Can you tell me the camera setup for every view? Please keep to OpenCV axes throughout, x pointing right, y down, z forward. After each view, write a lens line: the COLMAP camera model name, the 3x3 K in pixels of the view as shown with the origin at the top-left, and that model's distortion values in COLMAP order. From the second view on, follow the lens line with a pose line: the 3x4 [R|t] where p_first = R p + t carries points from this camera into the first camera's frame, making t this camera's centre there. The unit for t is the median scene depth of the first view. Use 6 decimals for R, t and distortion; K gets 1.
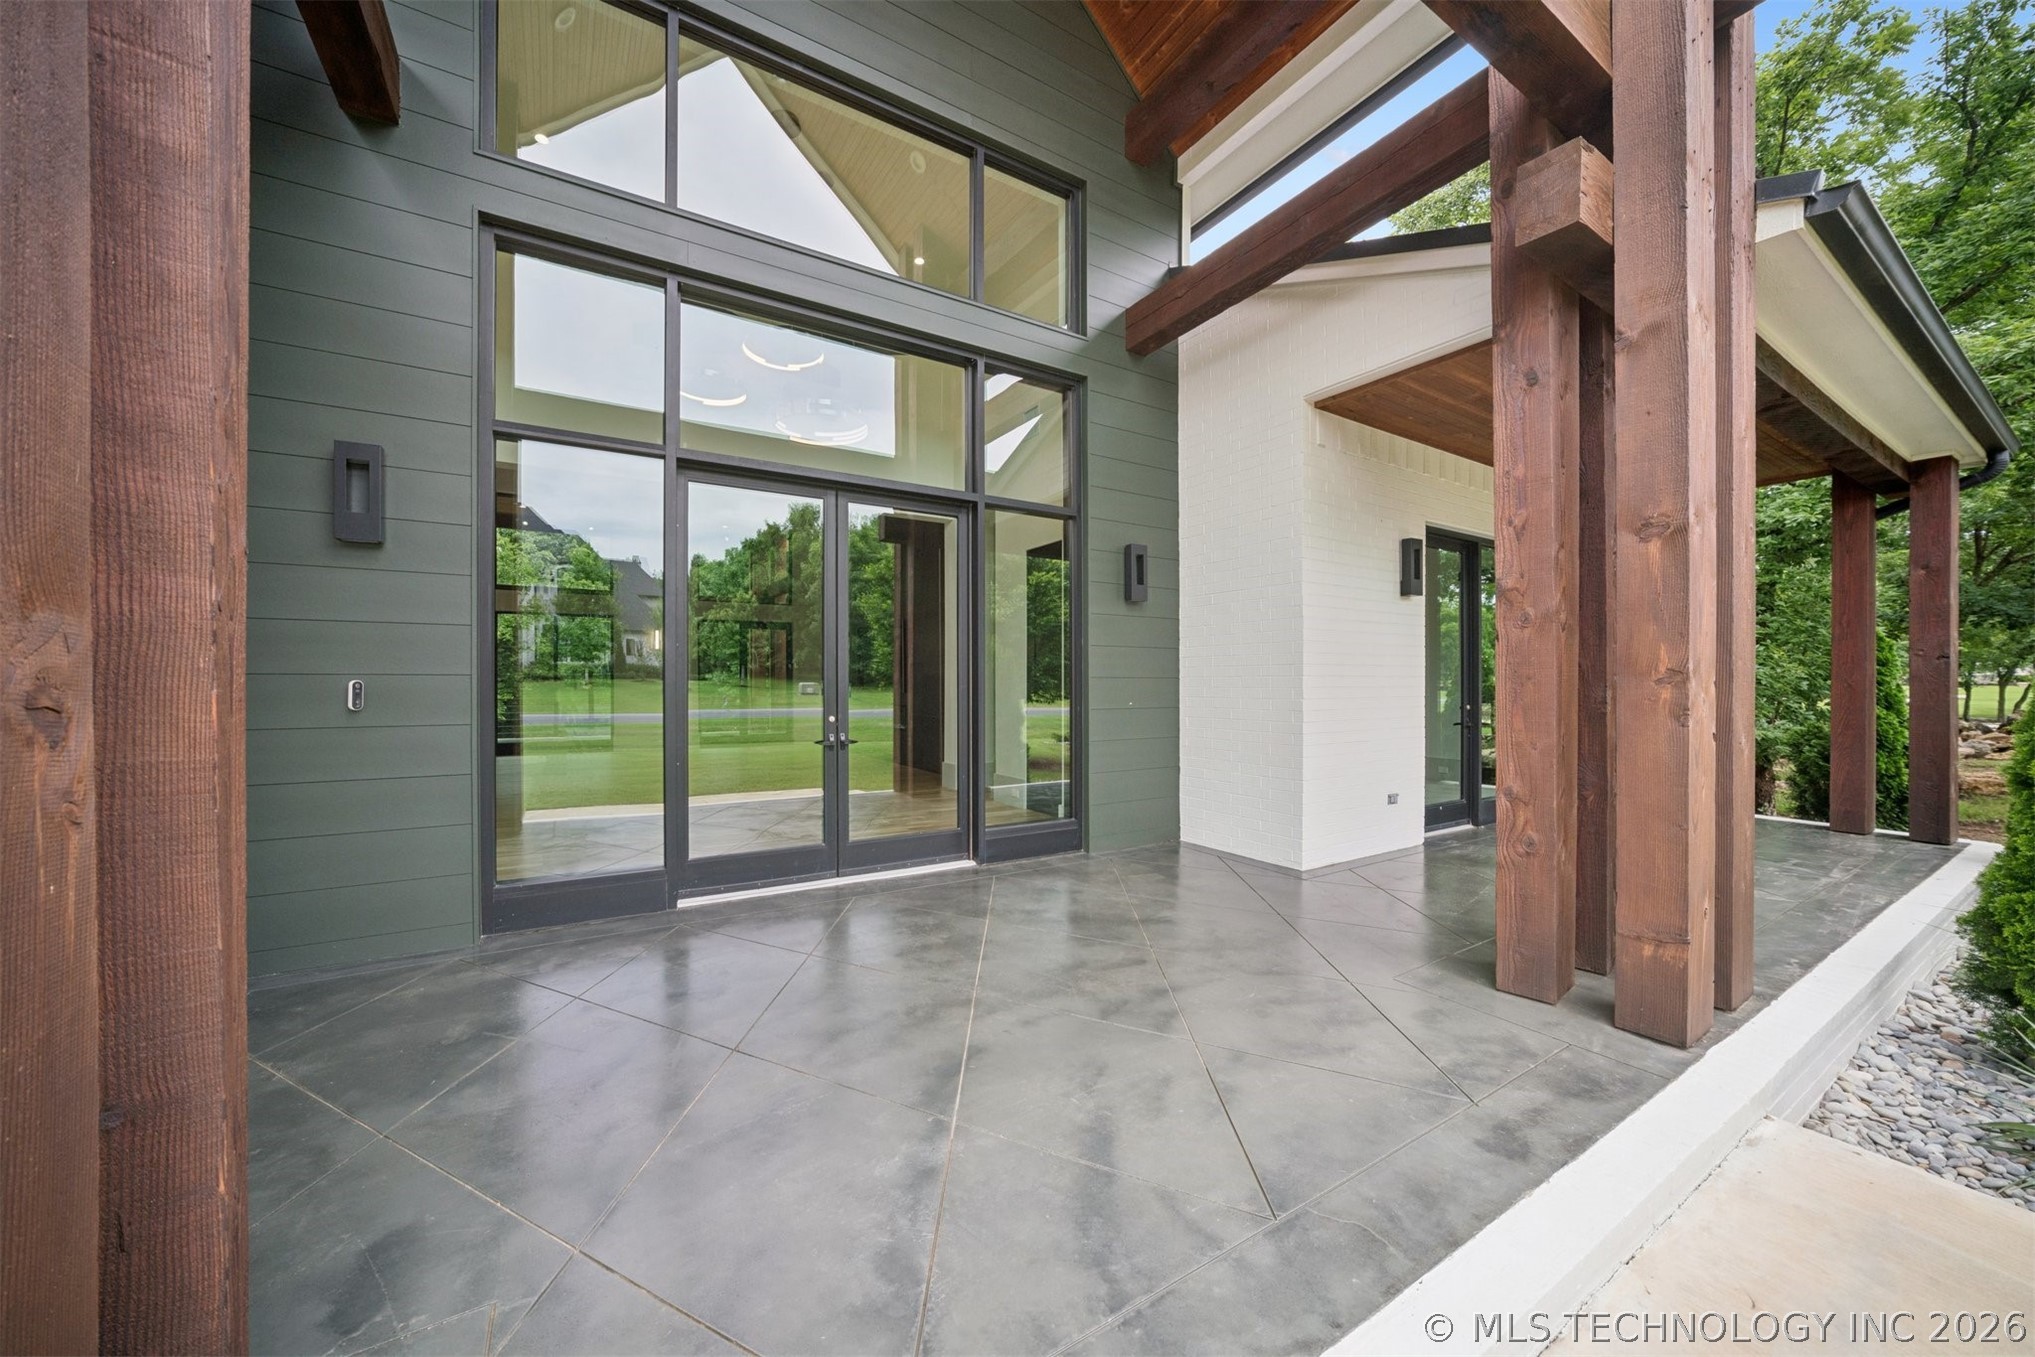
lens RADIAL K [[702.0, 0, 1012.8], [0, 702.0, 688.1], [0, 0, 1]] dist [-0.000788, 0.000094]
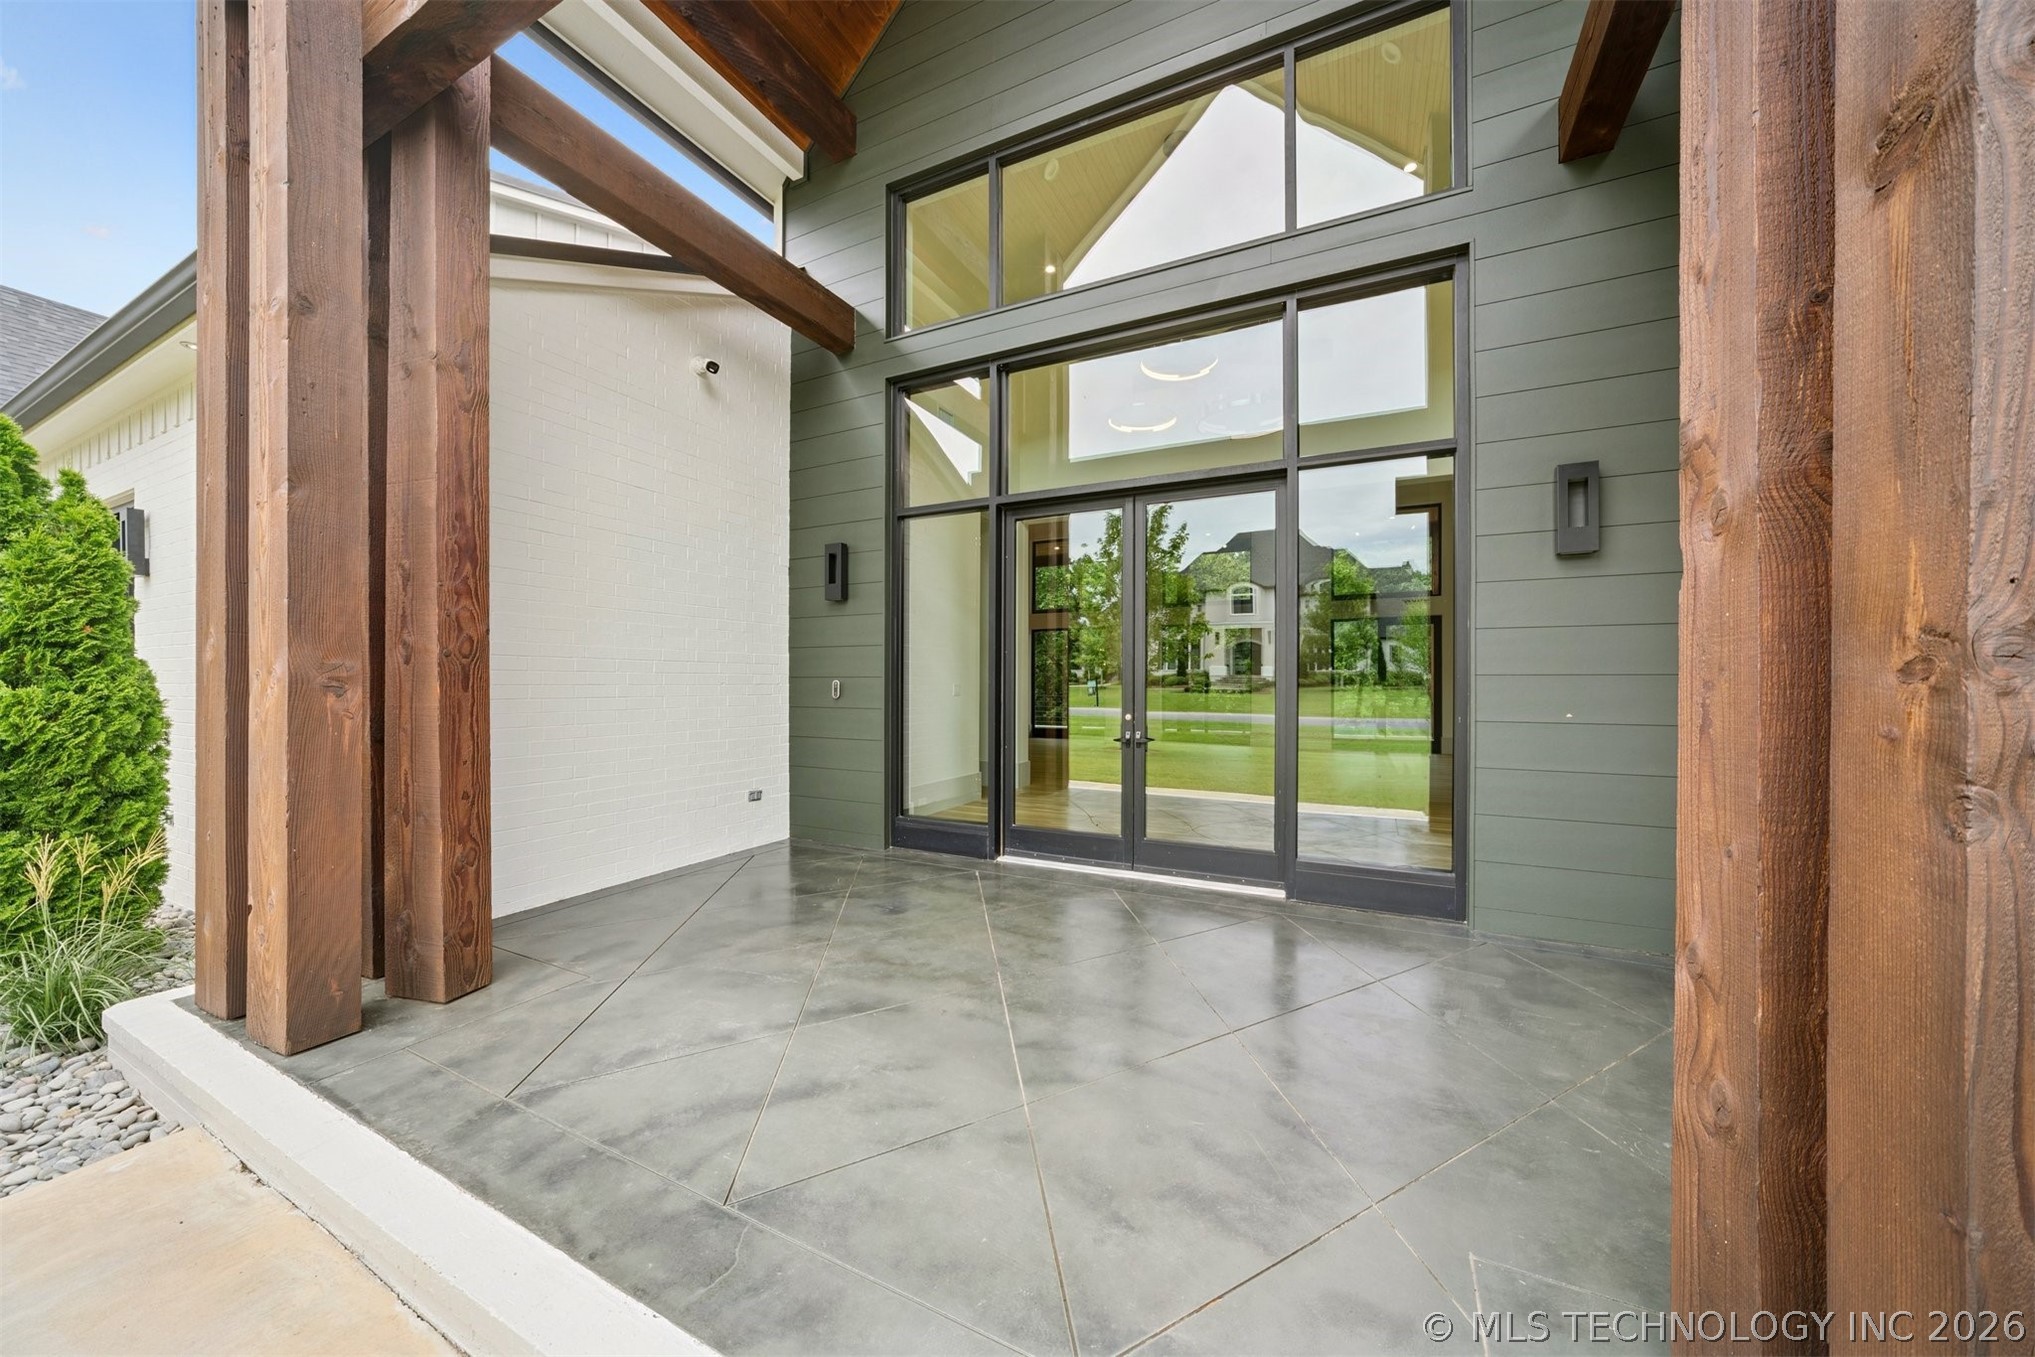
lens RADIAL K [[702.0, 0, 1016.1], [0, 702.0, 682.8], [0, 0, 1]] dist [-0.000788, 0.000094]
pose [[0.522700, -0.007086, -0.852487, 0.555632], [-0.000651, 0.999962, -0.008711, -0.000848], [0.852517, 0.005108, 0.522675, 0.307495]]
